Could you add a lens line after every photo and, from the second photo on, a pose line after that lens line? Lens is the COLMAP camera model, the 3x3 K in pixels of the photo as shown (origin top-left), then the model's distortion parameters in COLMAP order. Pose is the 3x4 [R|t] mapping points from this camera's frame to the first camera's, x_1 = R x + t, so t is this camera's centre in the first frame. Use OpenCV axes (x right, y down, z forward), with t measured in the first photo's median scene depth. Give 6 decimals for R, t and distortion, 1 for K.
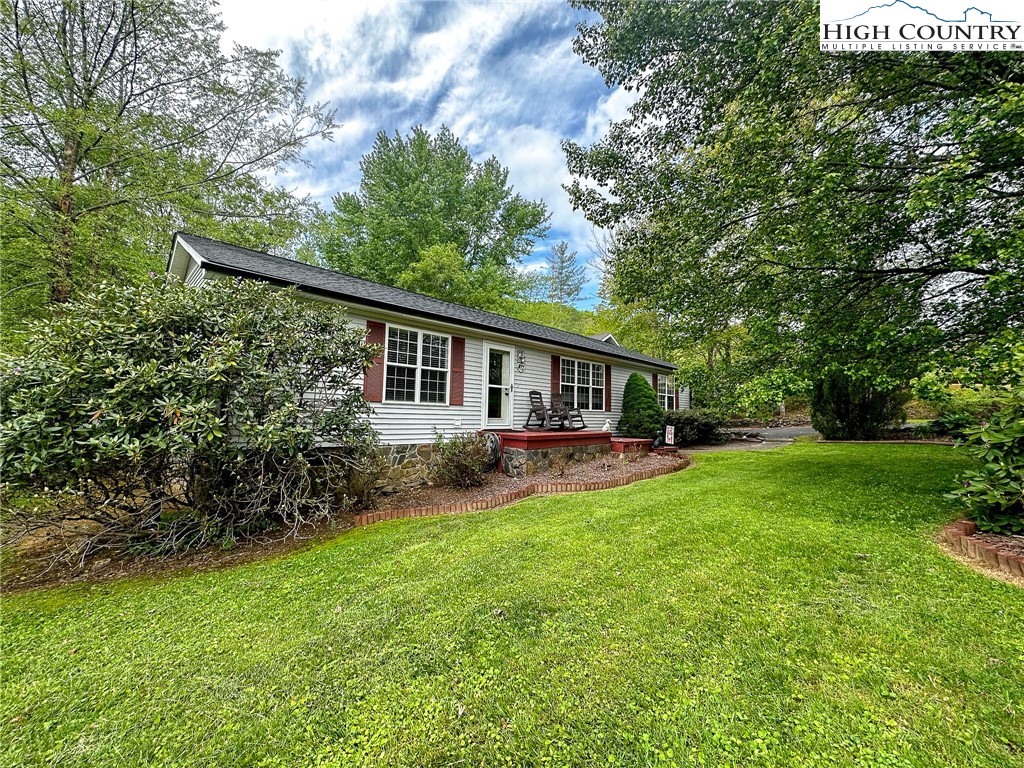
lens RADIAL K [[409.9, 0, 512.0], [0, 409.9, 384.0], [0, 0, 1]] dist [0.000909, -0.000312]
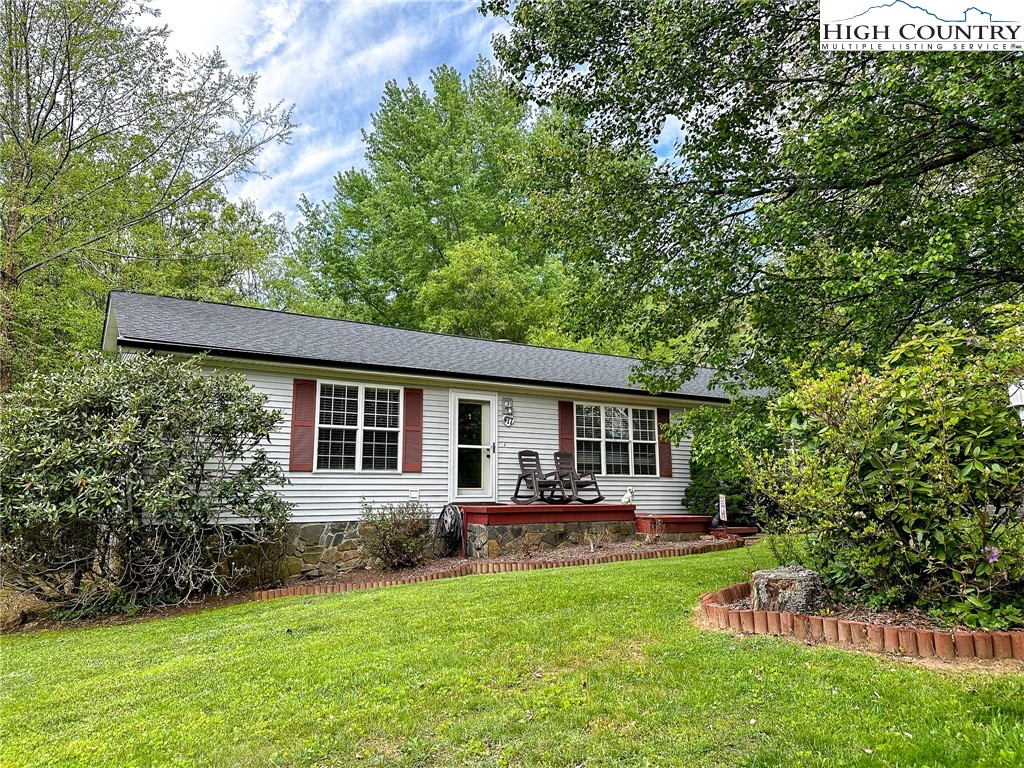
lens RADIAL K [[718.7, 0, 512.0], [0, 718.7, 384.0], [0, 0, 1]] dist [0.081187, -0.092941]
pose [[0.973946, -0.060082, -0.218674, 0.382979], [0.042096, 0.995405, -0.086003, 0.008627], [0.222837, 0.074557, 0.972001, -0.353291]]
